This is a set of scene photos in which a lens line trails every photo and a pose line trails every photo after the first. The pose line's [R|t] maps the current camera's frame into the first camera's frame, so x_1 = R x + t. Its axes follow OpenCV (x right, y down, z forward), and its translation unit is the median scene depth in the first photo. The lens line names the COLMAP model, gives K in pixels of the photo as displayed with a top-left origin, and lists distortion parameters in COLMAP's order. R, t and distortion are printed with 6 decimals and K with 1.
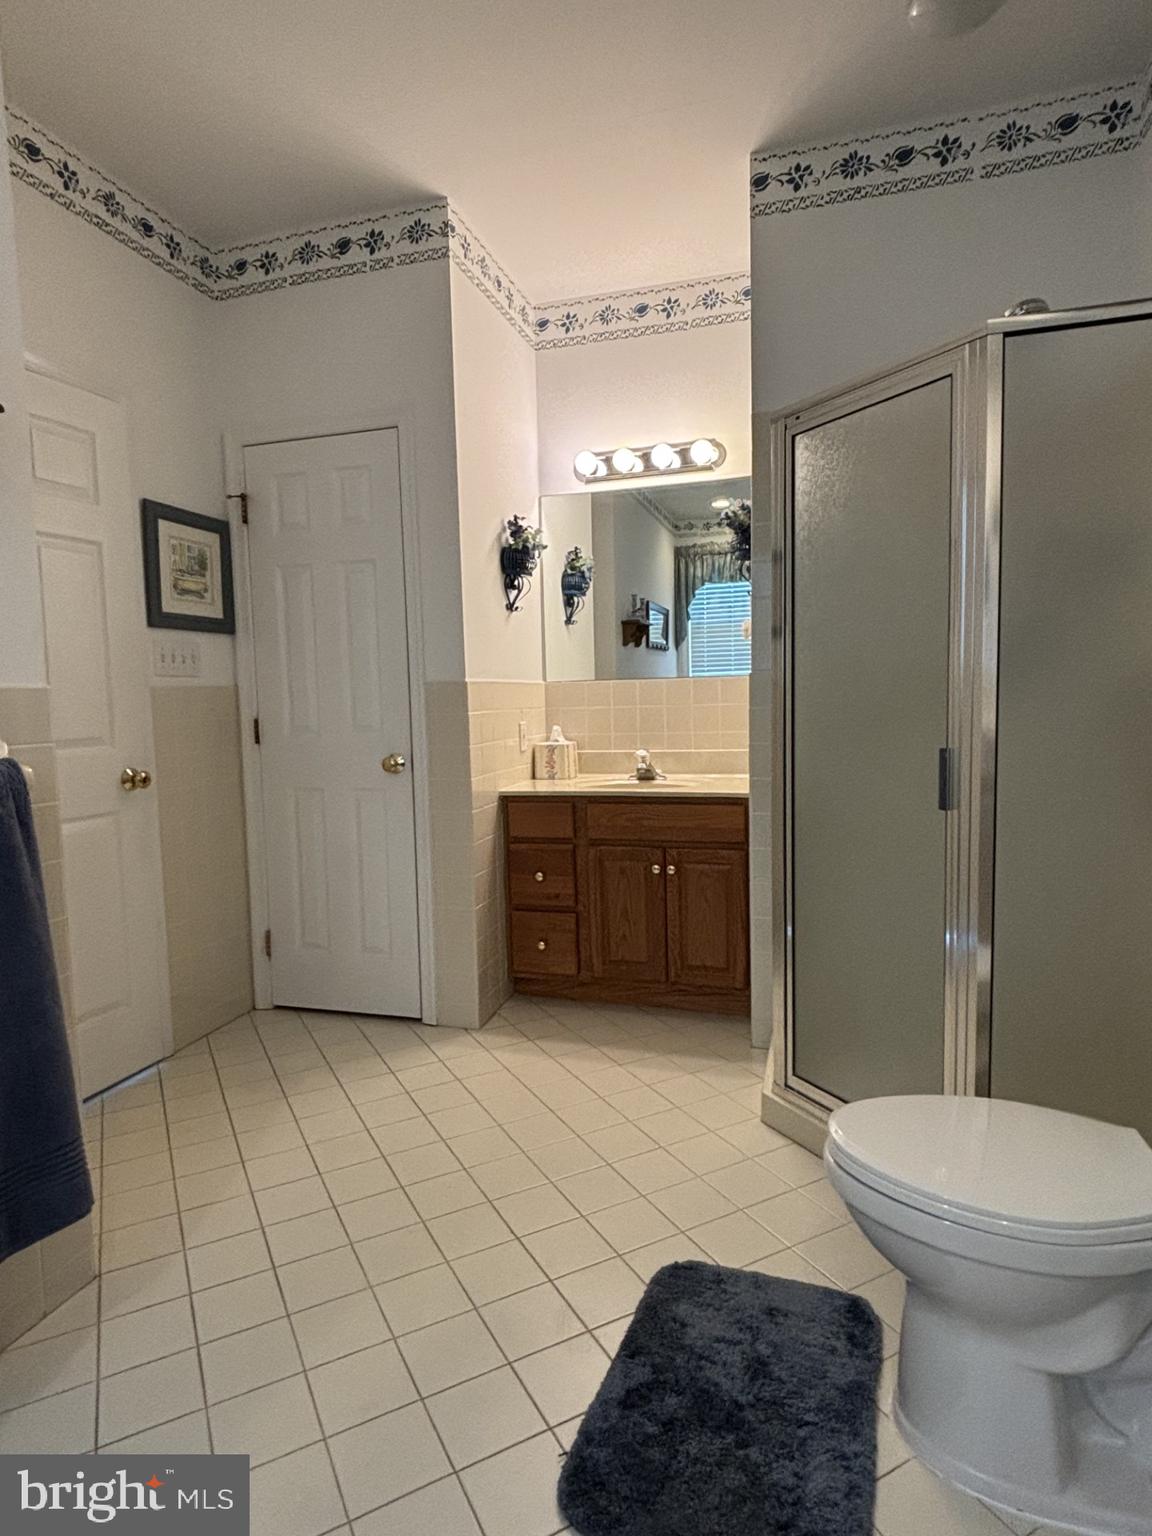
lens RADIAL K [[862.8, 0, 569.8], [0, 862.8, 760.7], [0, 0, 1]] dist [-0.003055, -0.002507]
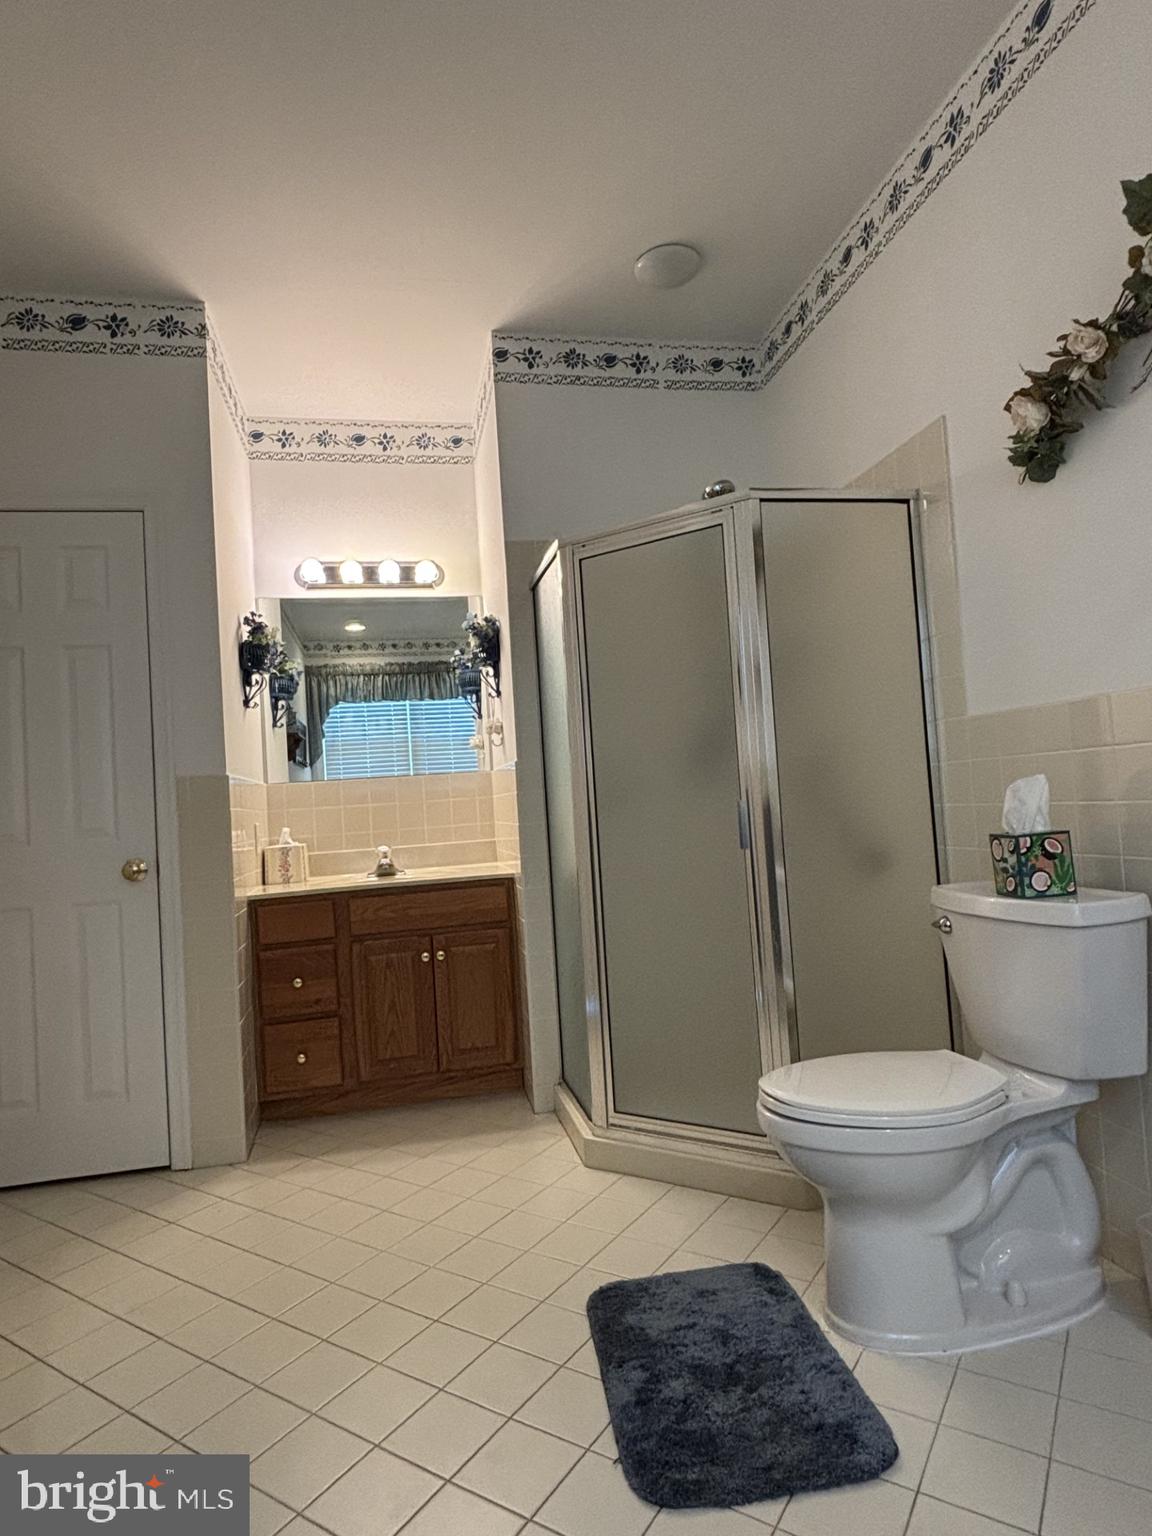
lens RADIAL K [[862.8, 0, 569.8], [0, 862.8, 760.7], [0, 0, 1]] dist [-0.003055, -0.002507]
pose [[0.879921, -0.008085, 0.475051, -0.237759], [0.079454, 0.988279, -0.130349, 0.044044], [-0.468429, 0.152441, 0.870250, -0.002910]]
